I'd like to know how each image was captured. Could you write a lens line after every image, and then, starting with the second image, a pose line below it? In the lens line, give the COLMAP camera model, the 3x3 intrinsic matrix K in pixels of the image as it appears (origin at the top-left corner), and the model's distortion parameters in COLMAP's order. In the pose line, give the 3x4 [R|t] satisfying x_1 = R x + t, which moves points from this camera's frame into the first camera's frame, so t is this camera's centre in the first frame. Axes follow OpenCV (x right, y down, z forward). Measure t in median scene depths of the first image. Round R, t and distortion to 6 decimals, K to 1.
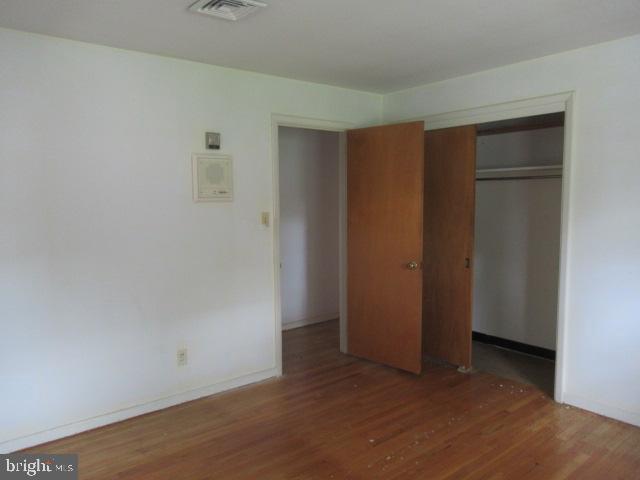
lens RADIAL K [[478.2, 0, 320.0], [0, 478.2, 240.0], [0, 0, 1]] dist [-0.005790, -0.003216]
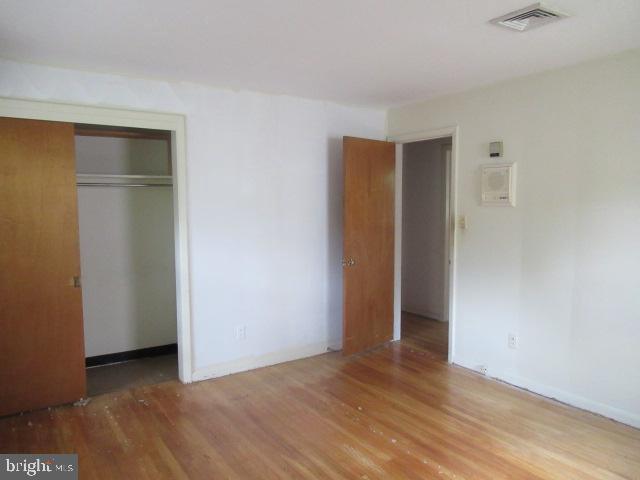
lens RADIAL K [[455.3, 0, 320.0], [0, 455.3, 240.0], [0, 0, 1]] dist [-0.006319, -0.001870]
pose [[0.084631, -0.077994, 0.993355, -0.539143], [0.090830, 0.993385, 0.070257, -0.050478], [-0.992264, 0.084281, 0.091156, 0.568424]]
